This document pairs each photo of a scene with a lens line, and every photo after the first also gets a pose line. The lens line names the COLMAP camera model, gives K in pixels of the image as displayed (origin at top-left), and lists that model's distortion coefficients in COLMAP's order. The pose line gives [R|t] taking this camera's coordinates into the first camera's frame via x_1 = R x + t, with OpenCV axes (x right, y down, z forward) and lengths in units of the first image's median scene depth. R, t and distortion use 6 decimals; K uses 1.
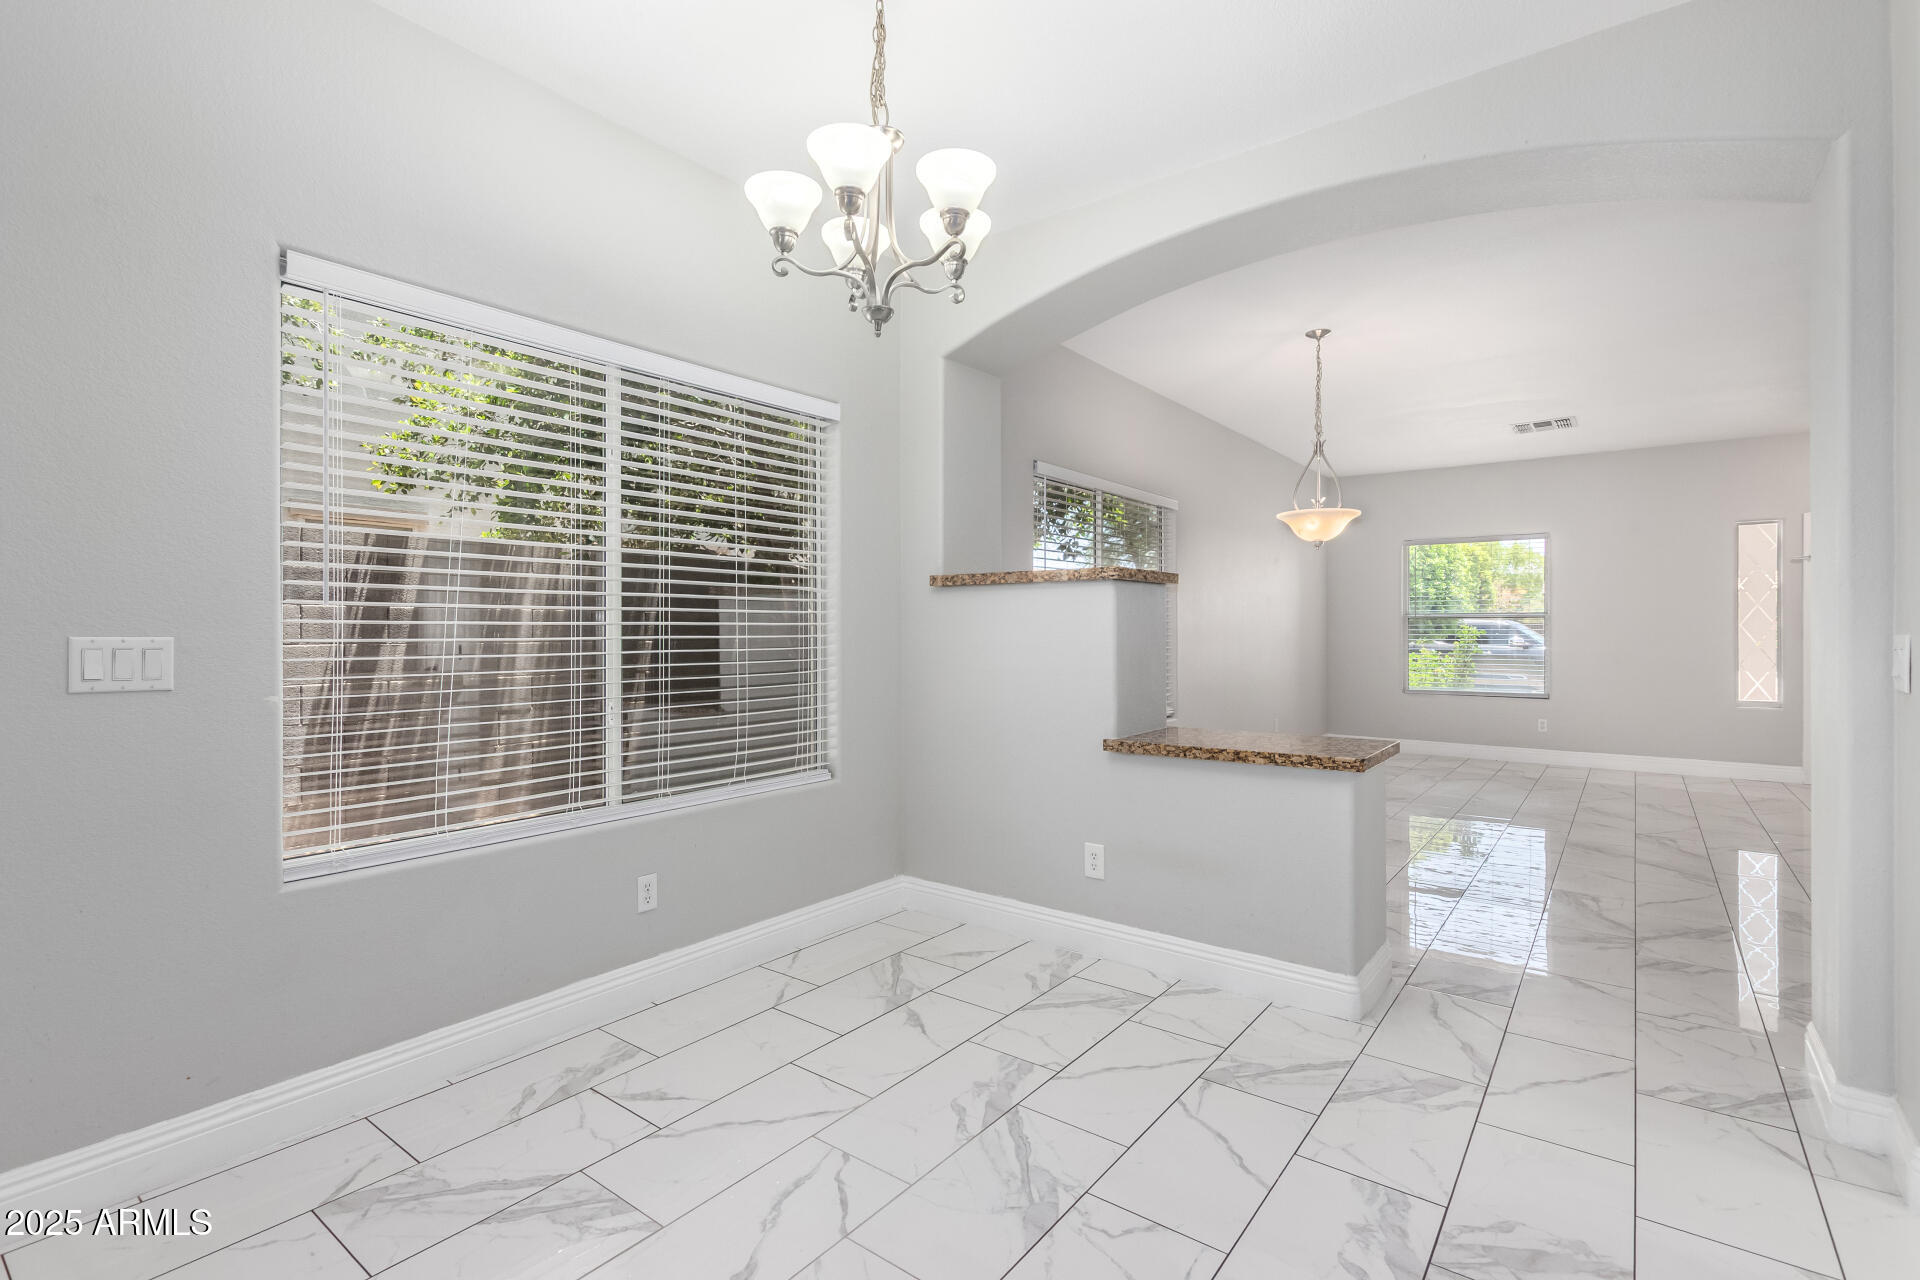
lens RADIAL K [[887.0, 0, 941.7], [0, 887.0, 629.9], [0, 0, 1]] dist [-0.000007, 0.000150]
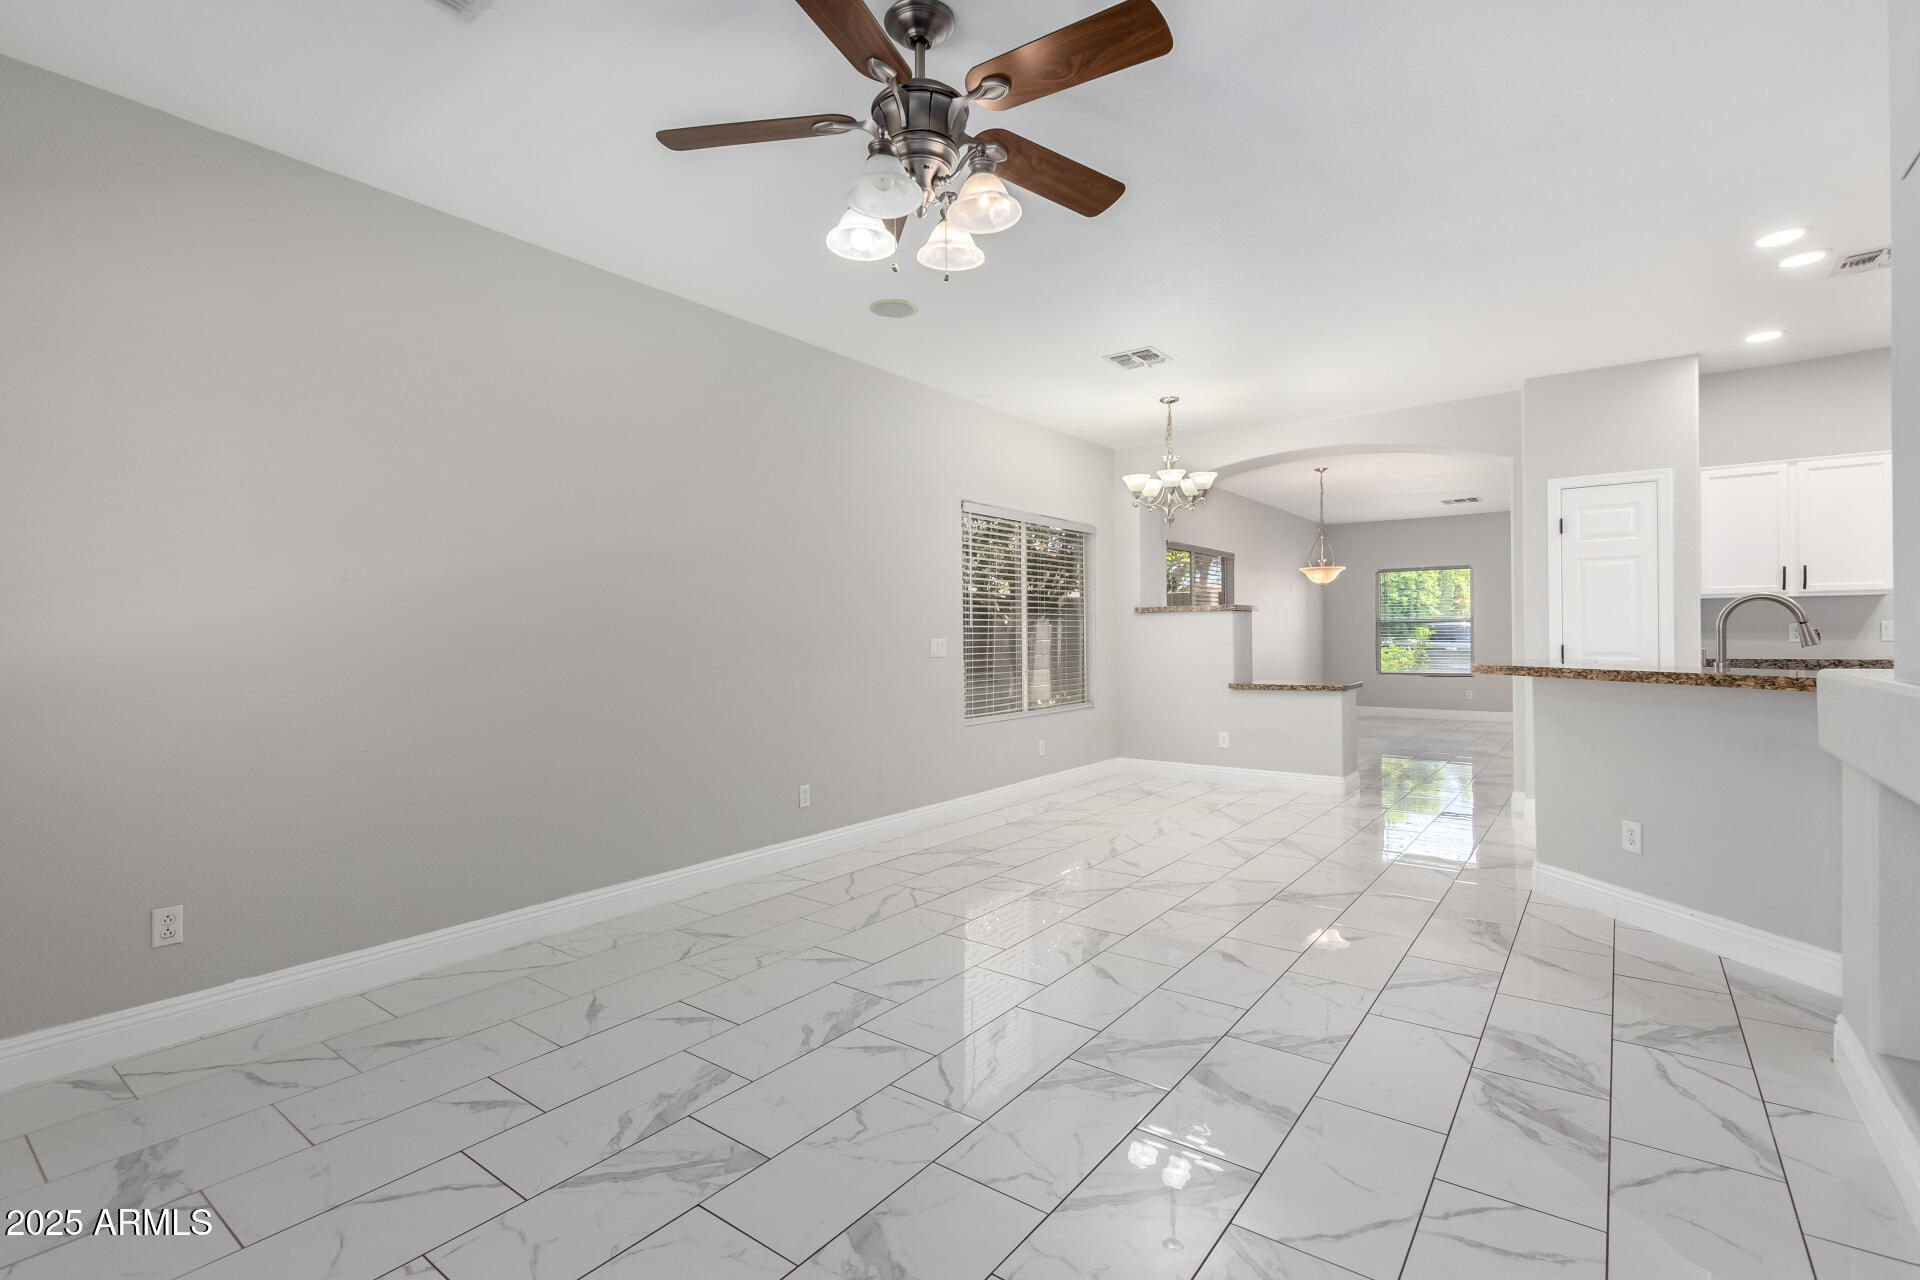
lens RADIAL K [[876.6, 0, 960.0], [0, 876.6, 632.5], [0, 0, 1]] dist [0.003277, -0.001197]
pose [[0.999698, -0.008294, 0.023142, -0.445165], [0.008323, 0.999965, -0.001163, -0.004833], [-0.023132, 0.001355, 0.999732, -0.964808]]
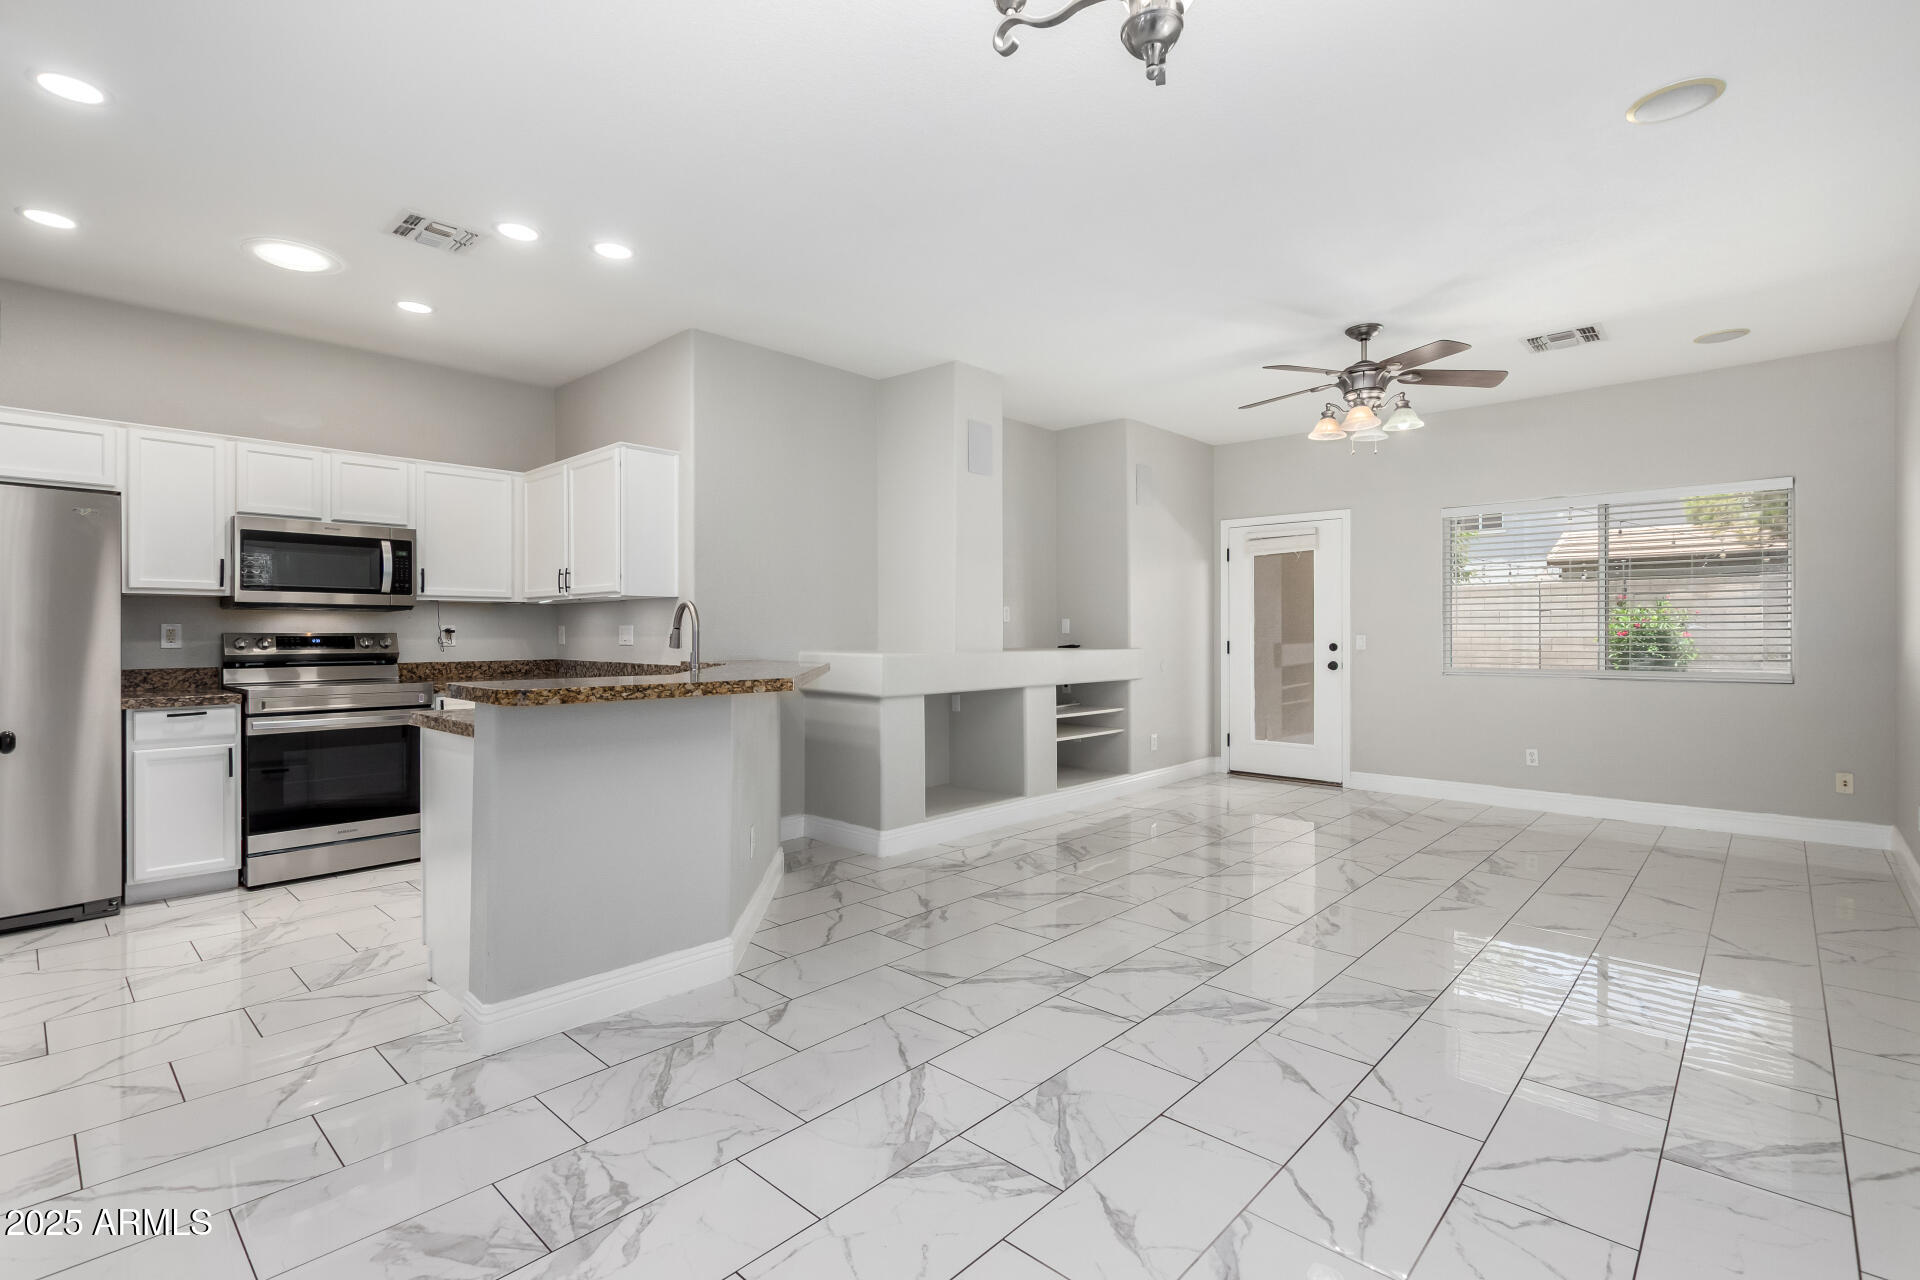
lens RADIAL K [[887.0, 0, 941.7], [0, 887.0, 629.9], [0, 0, 1]] dist [-0.000007, 0.000150]
pose [[-0.995644, 0.001426, 0.093222, 0.000754], [0.000874, 0.999982, -0.005963, 0.000316], [-0.093228, -0.005856, -0.995628, 0.866670]]
